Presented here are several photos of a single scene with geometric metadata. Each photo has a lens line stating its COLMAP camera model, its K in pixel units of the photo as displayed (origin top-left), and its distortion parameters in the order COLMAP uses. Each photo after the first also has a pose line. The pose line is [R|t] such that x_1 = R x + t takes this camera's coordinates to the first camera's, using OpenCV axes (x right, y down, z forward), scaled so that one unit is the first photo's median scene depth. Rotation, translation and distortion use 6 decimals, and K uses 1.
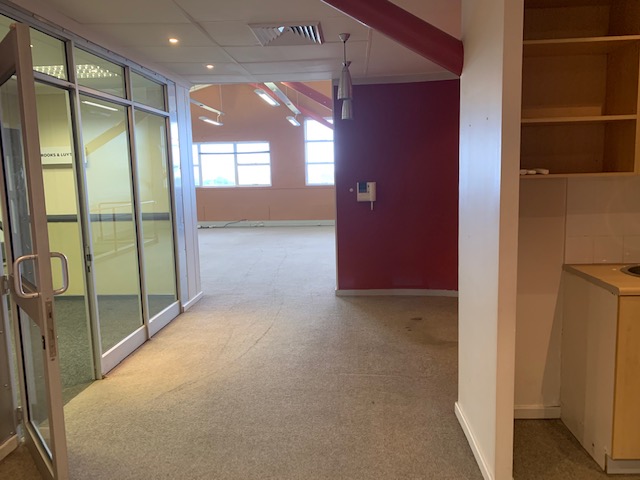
lens RADIAL K [[488.7, 0, 341.8], [0, 488.7, 240.7], [0, 0, 1]] dist [0.007846, -0.003644]
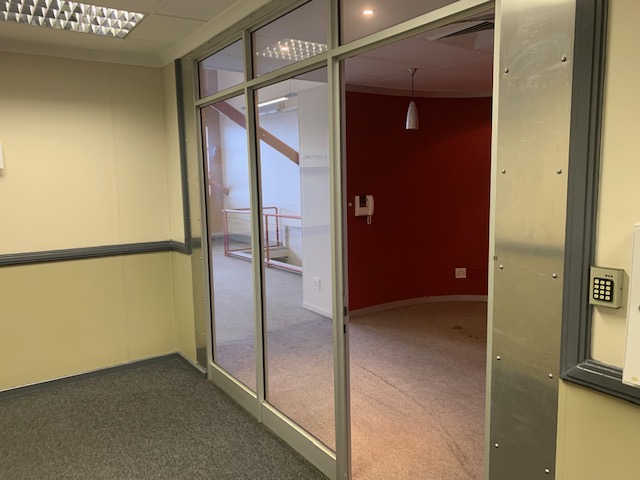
lens RADIAL K [[488.7, 0, 341.8], [0, 488.7, 240.7], [0, 0, 1]] dist [0.007846, -0.003644]
pose [[0.779800, -0.065136, 0.622630, -0.641083], [0.081013, 0.996709, 0.002807, -0.043328], [-0.620764, 0.048252, 0.782511, 0.324777]]
